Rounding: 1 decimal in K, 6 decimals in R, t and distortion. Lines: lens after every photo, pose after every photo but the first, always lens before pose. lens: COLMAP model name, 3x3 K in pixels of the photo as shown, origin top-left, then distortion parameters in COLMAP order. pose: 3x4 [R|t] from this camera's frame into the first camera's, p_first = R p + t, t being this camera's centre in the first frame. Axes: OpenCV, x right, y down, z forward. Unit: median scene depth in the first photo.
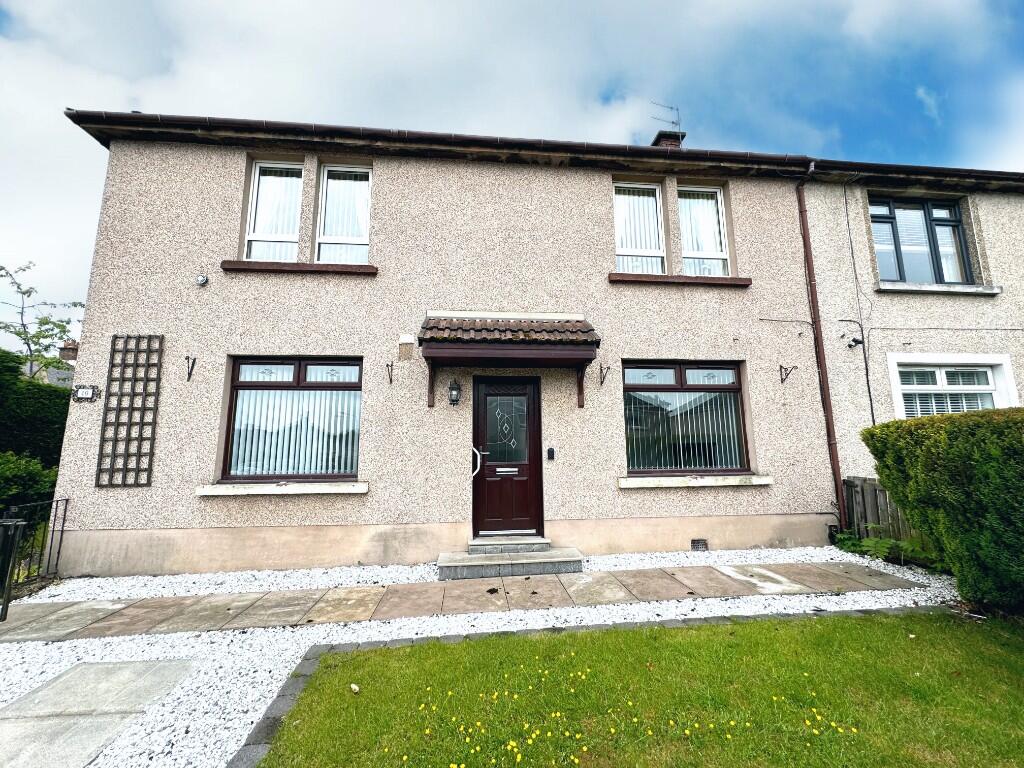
lens RADIAL K [[410.0, 0, 510.8], [0, 410.0, 382.7], [0, 0, 1]] dist [-0.003854, 0.000710]
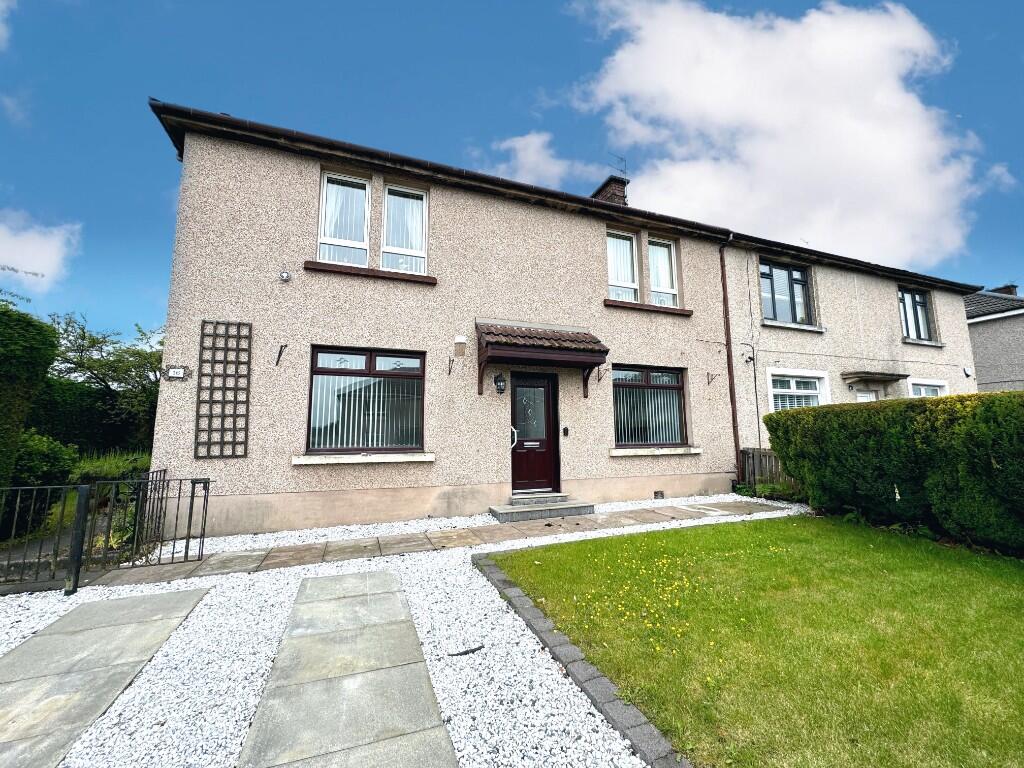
lens RADIAL K [[410.0, 0, 512.9], [0, 410.0, 383.2], [0, 0, 1]] dist [-0.003854, 0.000710]
pose [[0.965506, 0.035124, 0.258001, -0.427683], [-0.041356, 0.998968, 0.018767, -0.003334], [-0.257076, -0.028790, 0.965962, -0.255032]]
